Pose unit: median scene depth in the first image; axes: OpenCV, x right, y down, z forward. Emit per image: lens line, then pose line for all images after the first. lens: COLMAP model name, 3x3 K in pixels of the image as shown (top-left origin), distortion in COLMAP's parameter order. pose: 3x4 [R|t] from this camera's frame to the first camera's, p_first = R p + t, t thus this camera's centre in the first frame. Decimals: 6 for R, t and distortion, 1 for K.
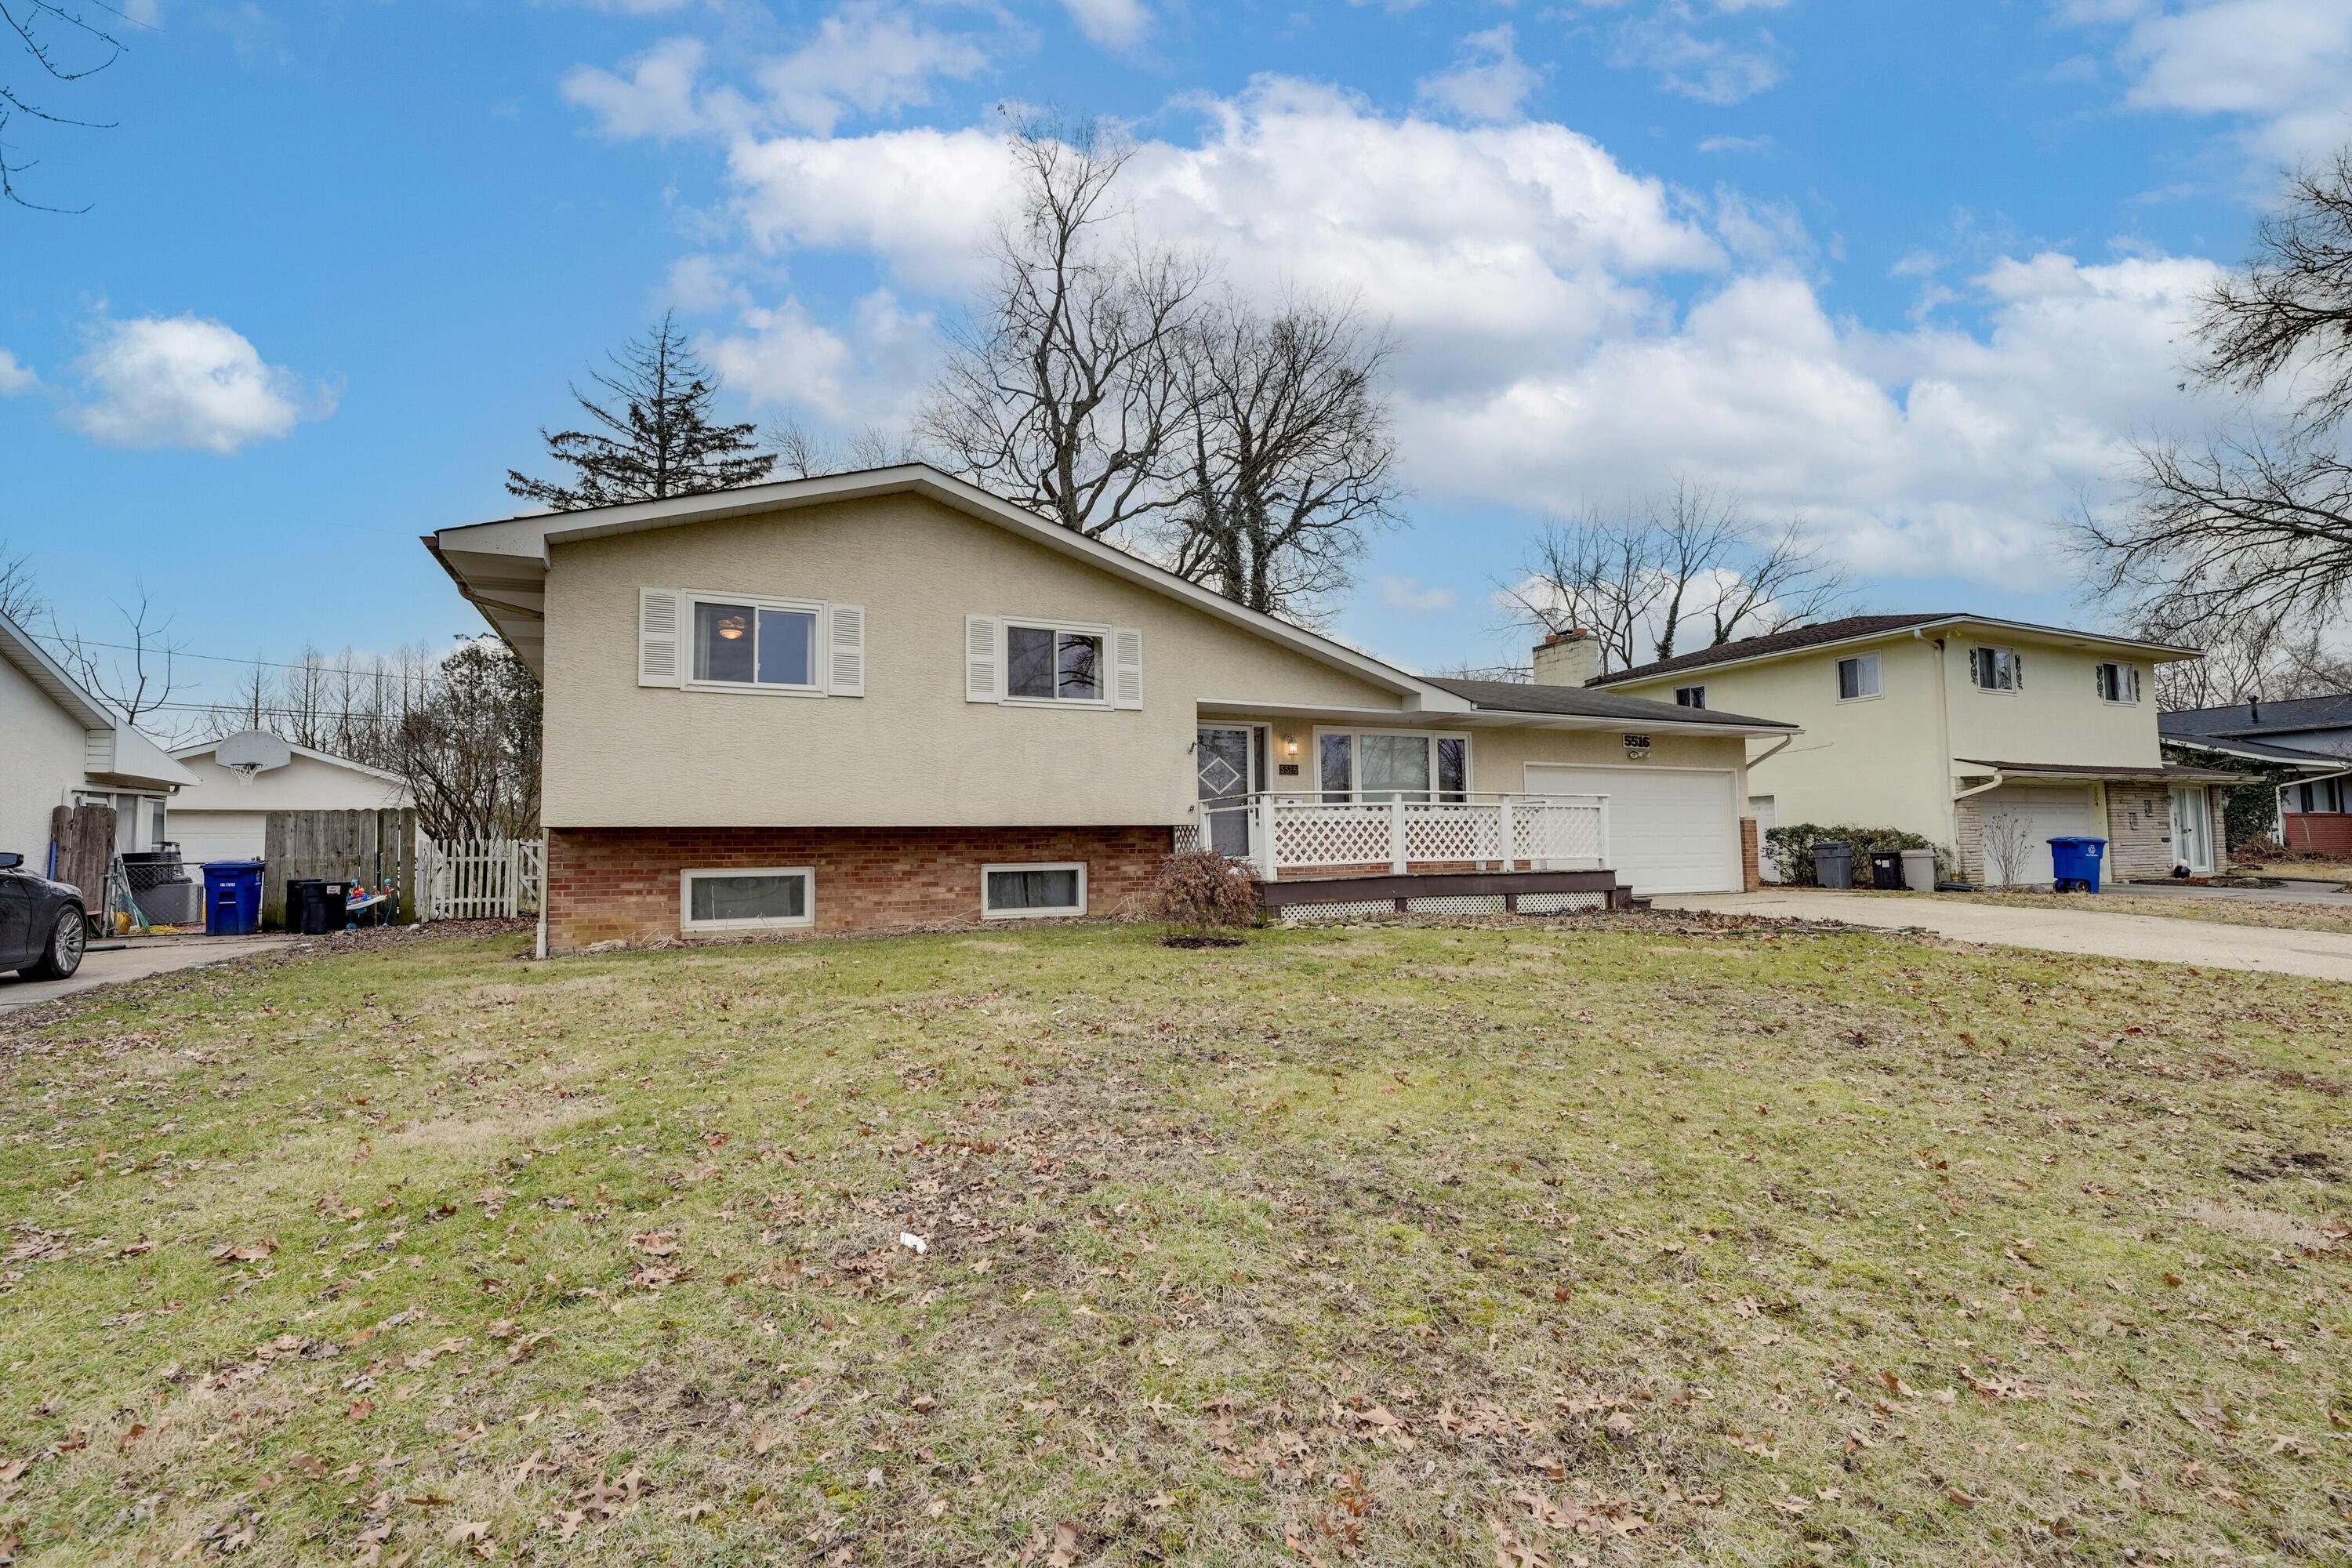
lens RADIAL K [[1047.0, 0, 1184.8], [0, 1047.0, 787.3], [0, 0, 1]] dist [-0.000217, 0.000145]
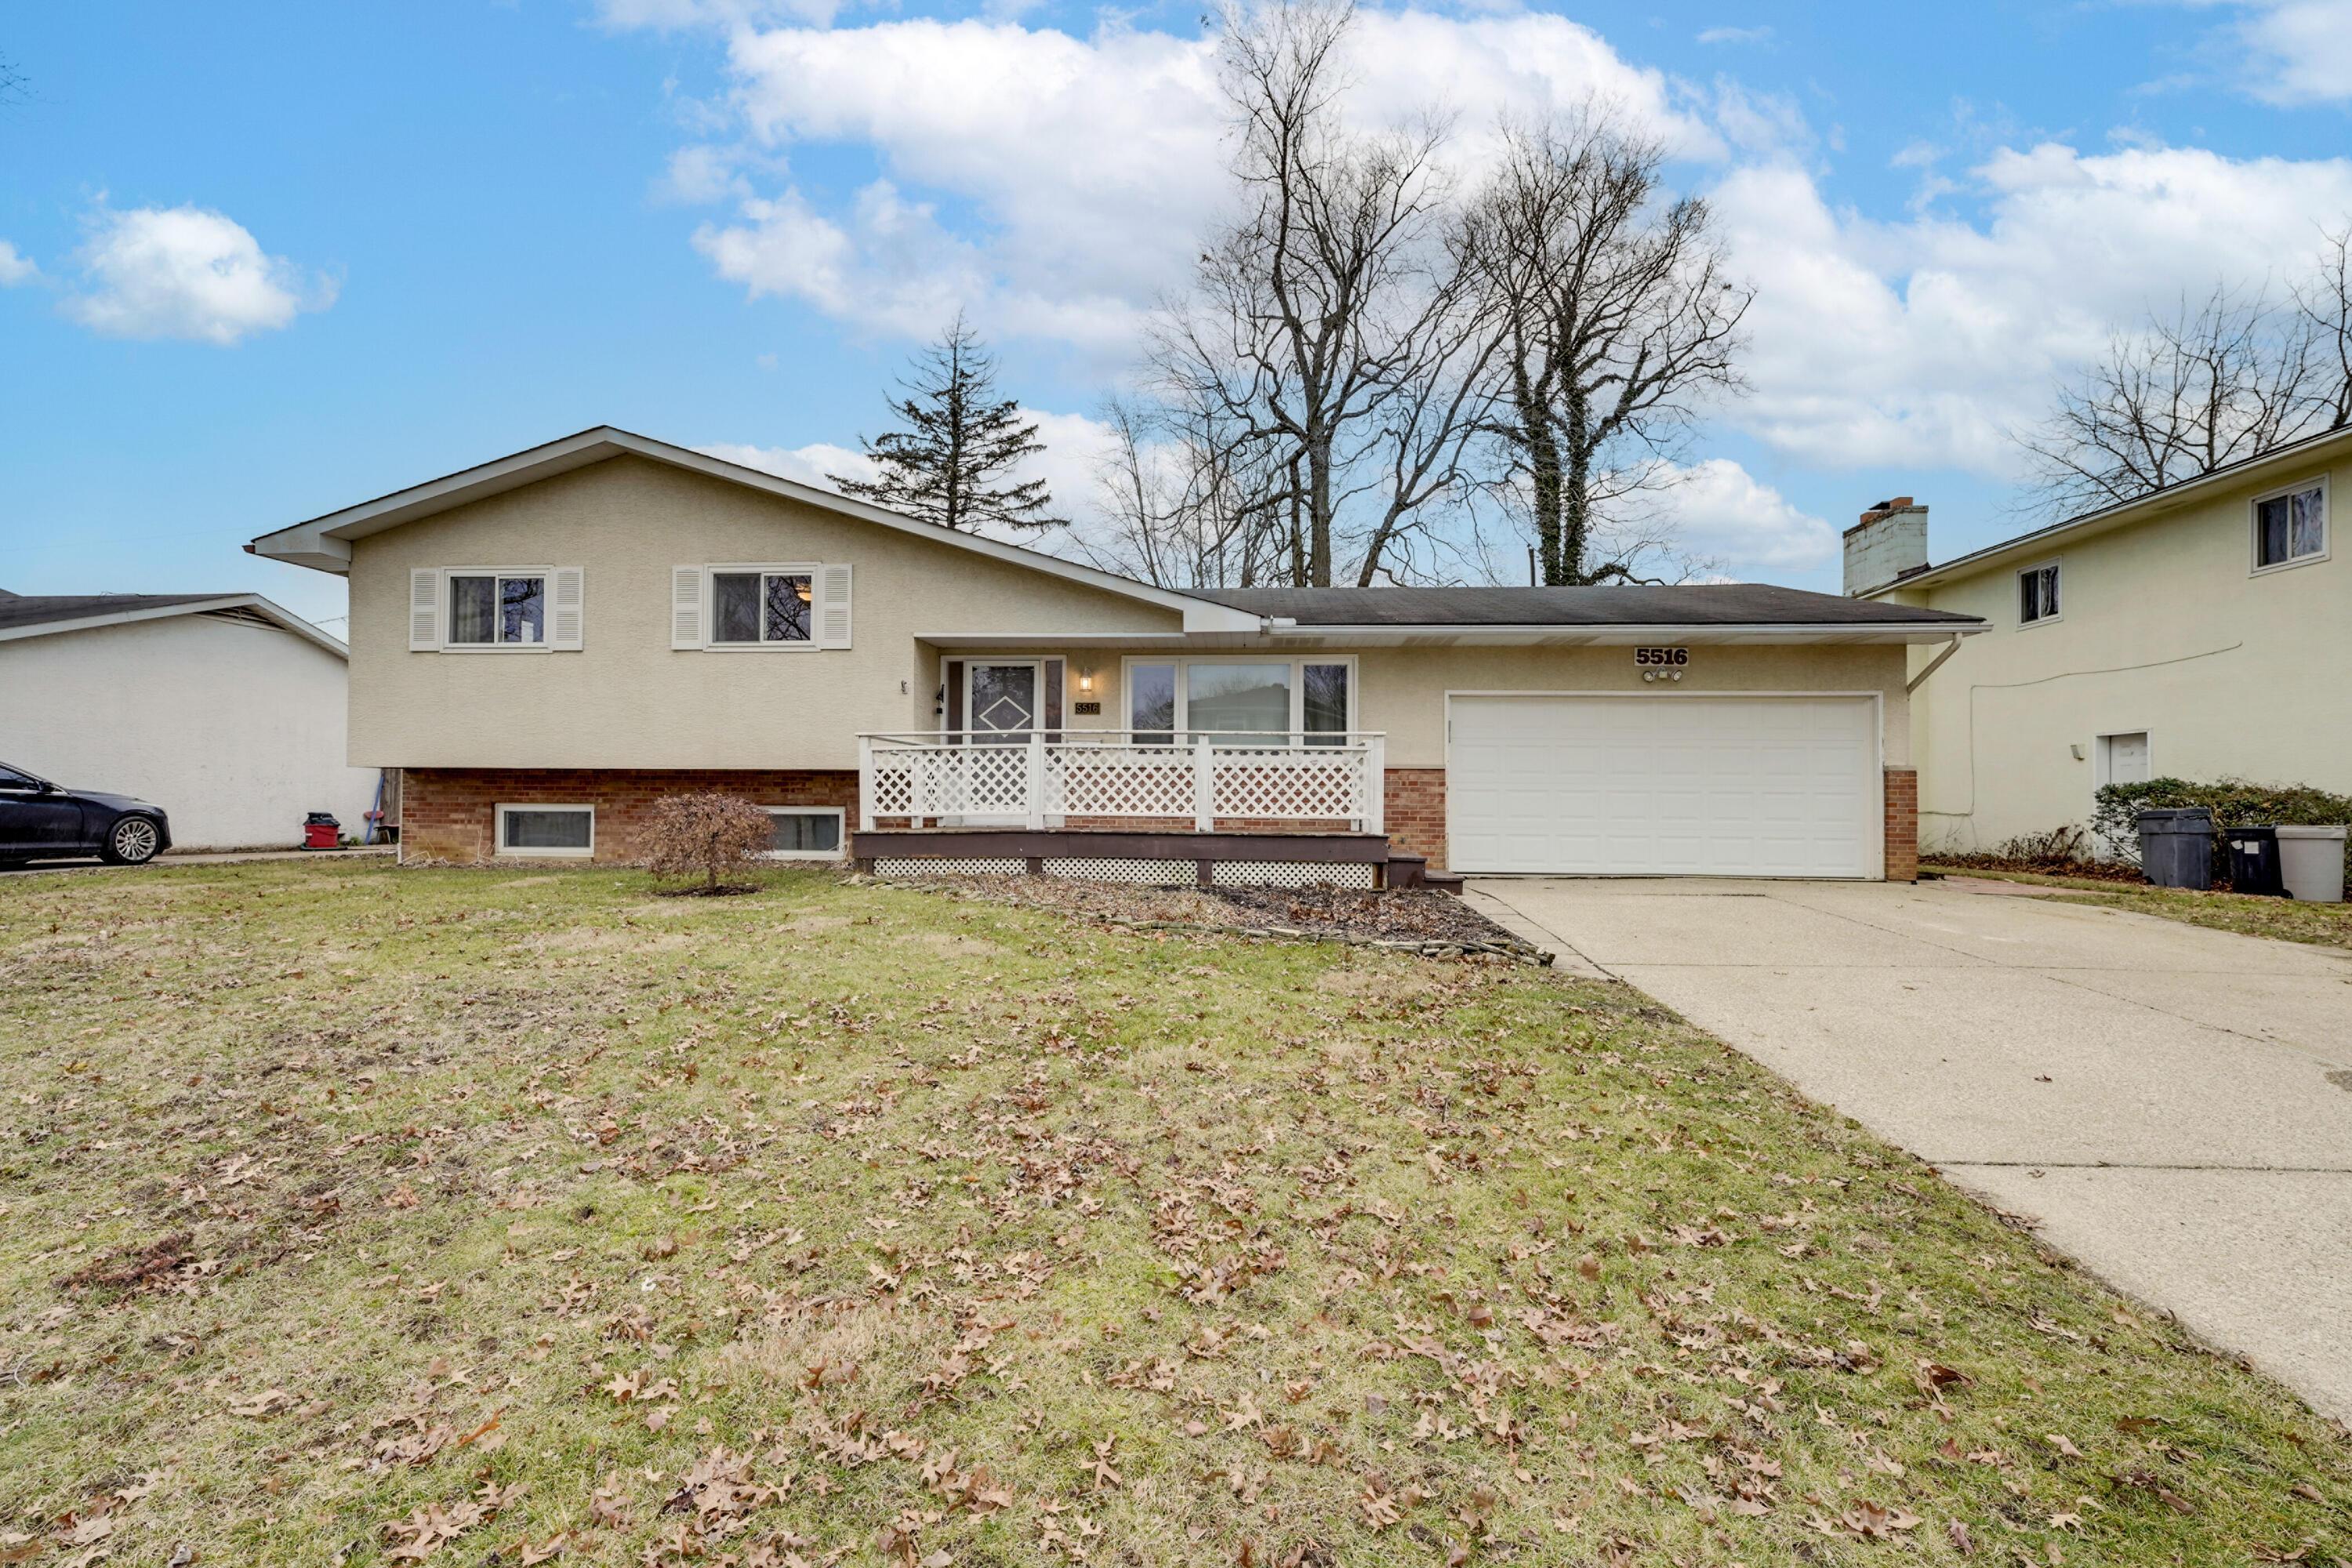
lens RADIAL K [[1047.0, 0, 1184.8], [0, 1047.0, 787.3], [0, 0, 1]] dist [-0.000217, 0.000145]
pose [[0.866984, 0.015241, -0.498103, 0.695874], [0.009677, 0.998829, 0.047405, 0.009818], [0.498243, -0.045919, 0.865821, 0.317661]]
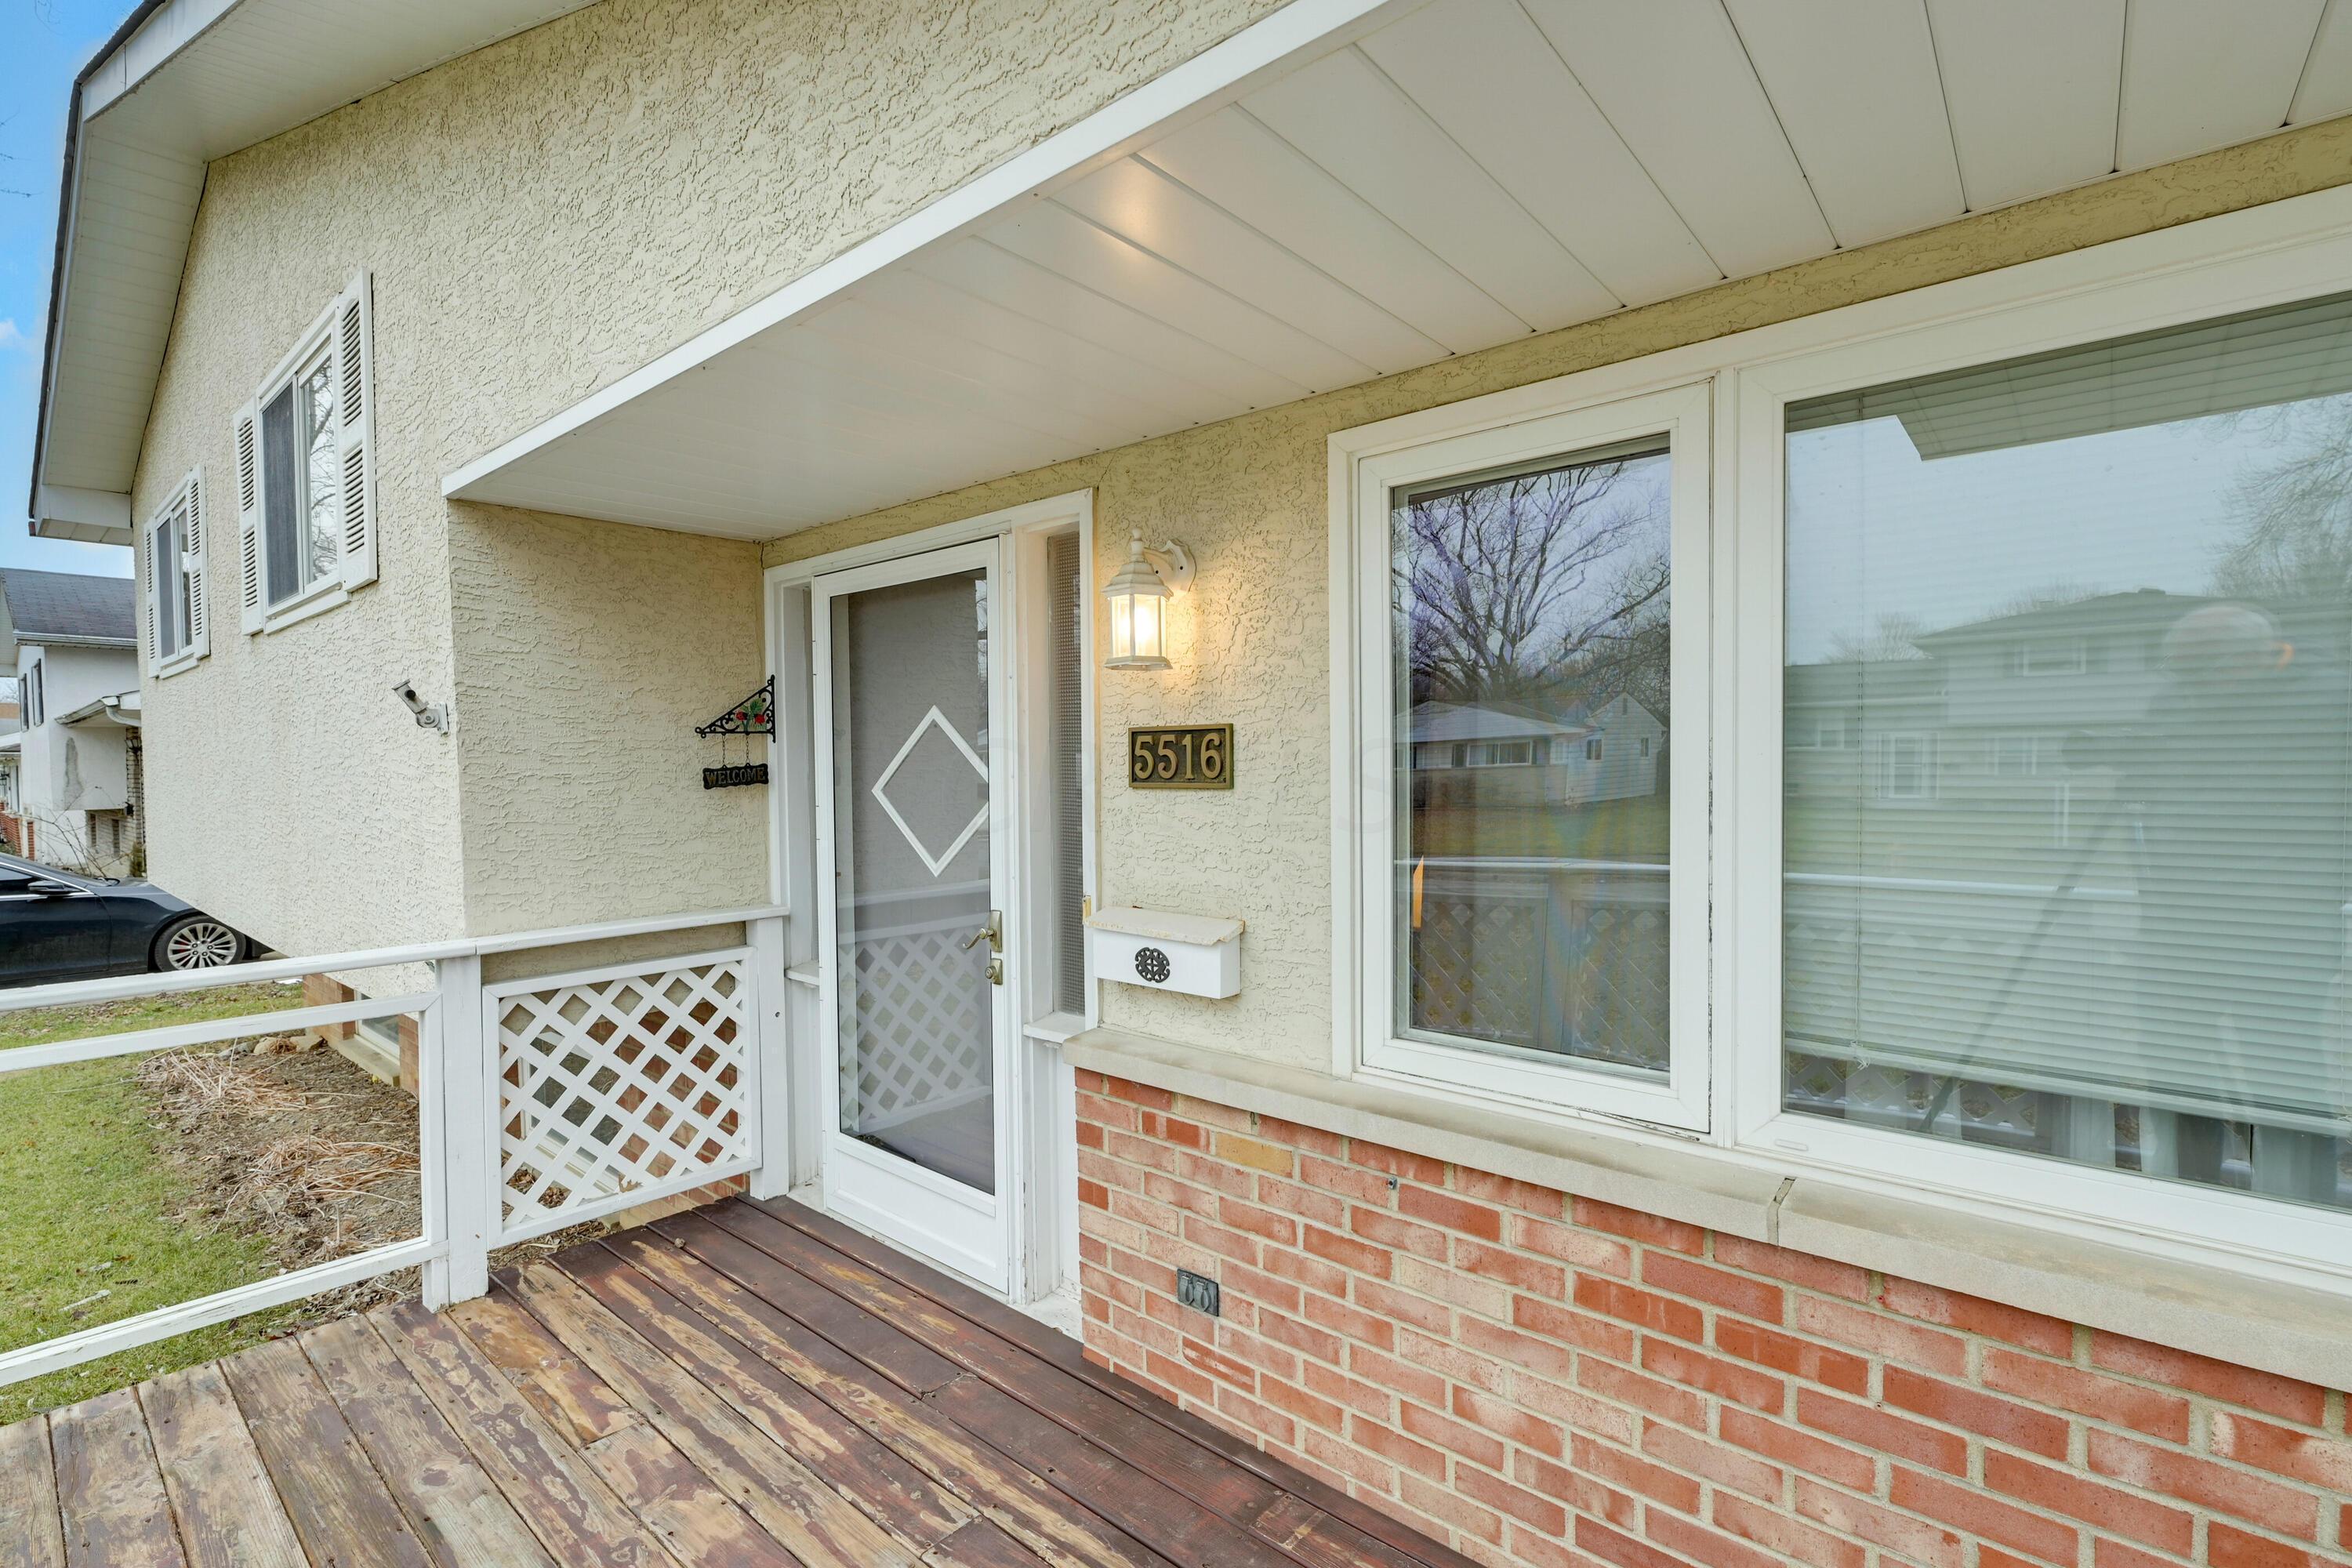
lens RADIAL K [[1047.0, 0, 1184.8], [0, 1047.0, 787.3], [0, 0, 1]] dist [-0.000217, 0.000145]
pose [[0.380248, 0.029816, -0.924404, 0.284936], [0.046349, 0.997610, 0.051242, -0.023296], [0.923723, -0.062330, 0.377957, 1.074339]]
